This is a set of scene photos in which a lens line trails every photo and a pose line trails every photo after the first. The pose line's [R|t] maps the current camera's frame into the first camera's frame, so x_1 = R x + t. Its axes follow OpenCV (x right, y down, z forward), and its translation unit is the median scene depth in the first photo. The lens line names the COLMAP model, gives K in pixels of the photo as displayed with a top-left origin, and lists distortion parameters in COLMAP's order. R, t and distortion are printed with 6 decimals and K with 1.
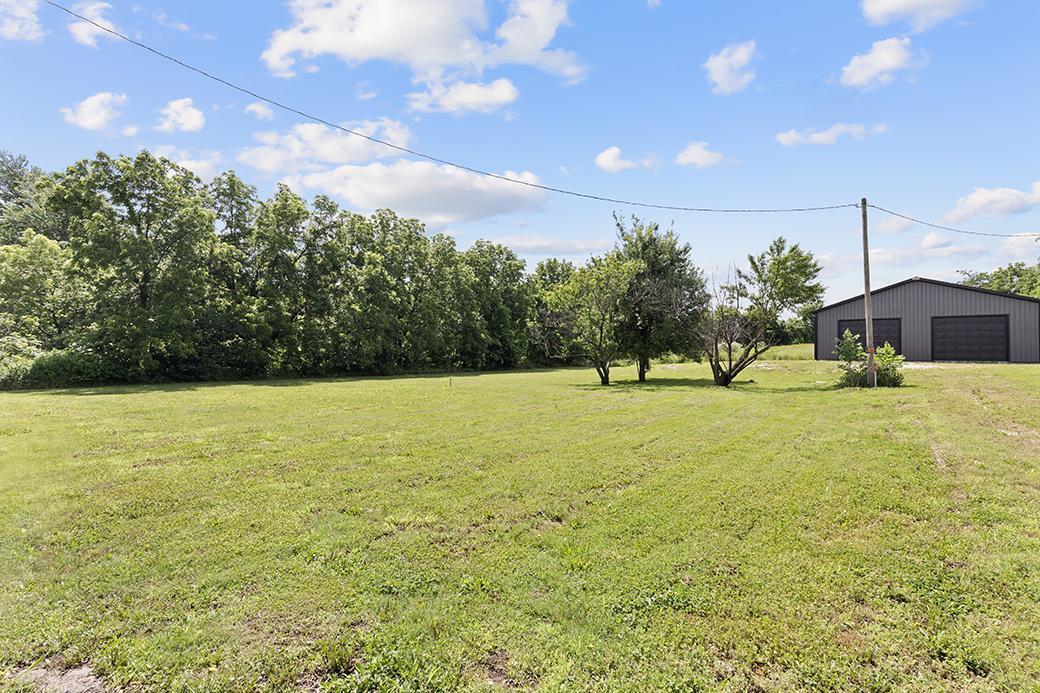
lens RADIAL K [[462.5, 0, 516.7], [0, 462.5, 349.9], [0, 0, 1]] dist [-0.000502, -0.000221]
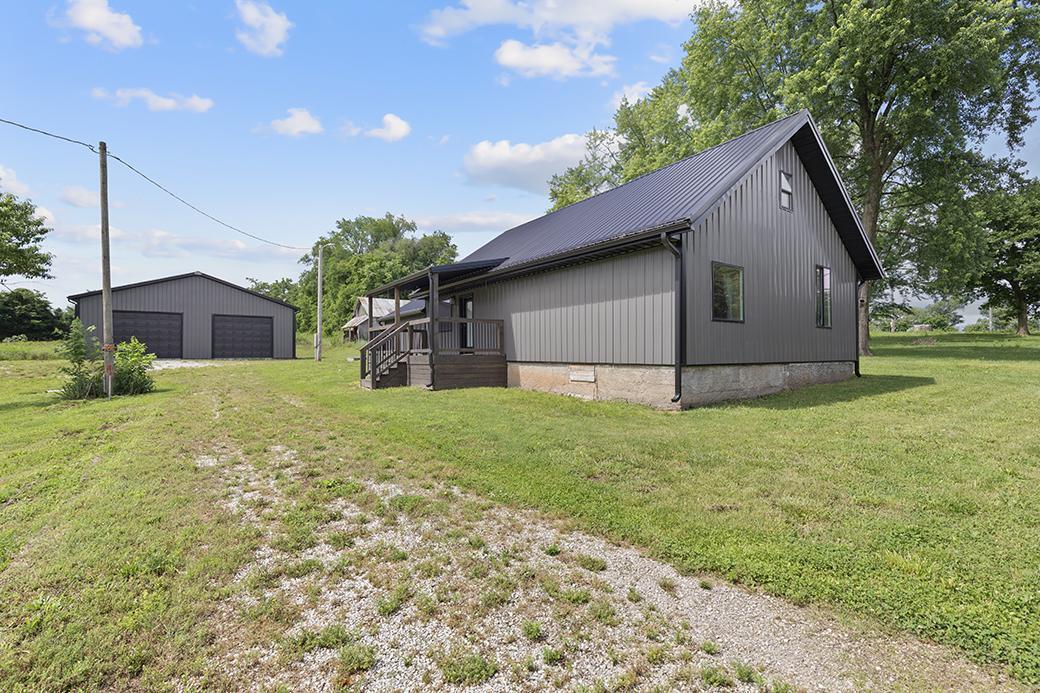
lens RADIAL K [[462.5, 0, 520.0], [0, 462.5, 344.0], [0, 0, 1]] dist [-0.000502, -0.000221]
pose [[0.284296, 0.012638, 0.958653, 0.139670], [-0.005560, 0.999918, -0.011533, 0.000549], [-0.958720, -0.002051, 0.284343, 0.087024]]
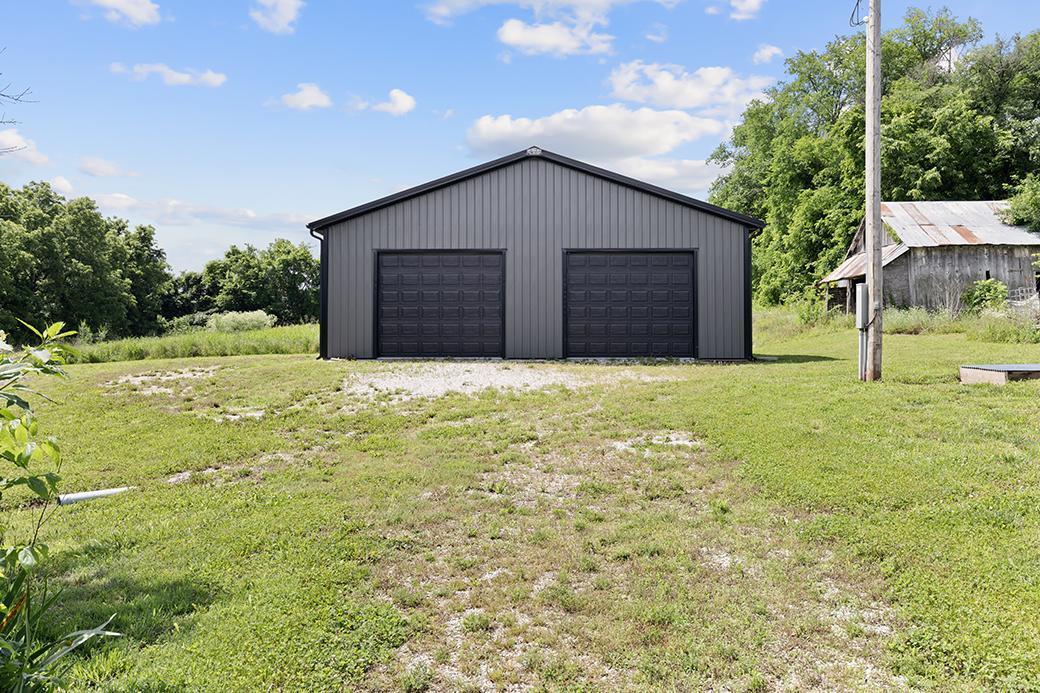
lens RADIAL K [[840.9, 0, 519.5], [0, 840.9, 342.5], [0, 0, 1]] dist [-0.000639, 0.000447]
pose [[0.806582, -0.010772, 0.591025, 0.452098], [0.000247, 0.999840, 0.017886, -0.003164], [-0.591123, -0.014280, 0.806455, 0.449298]]
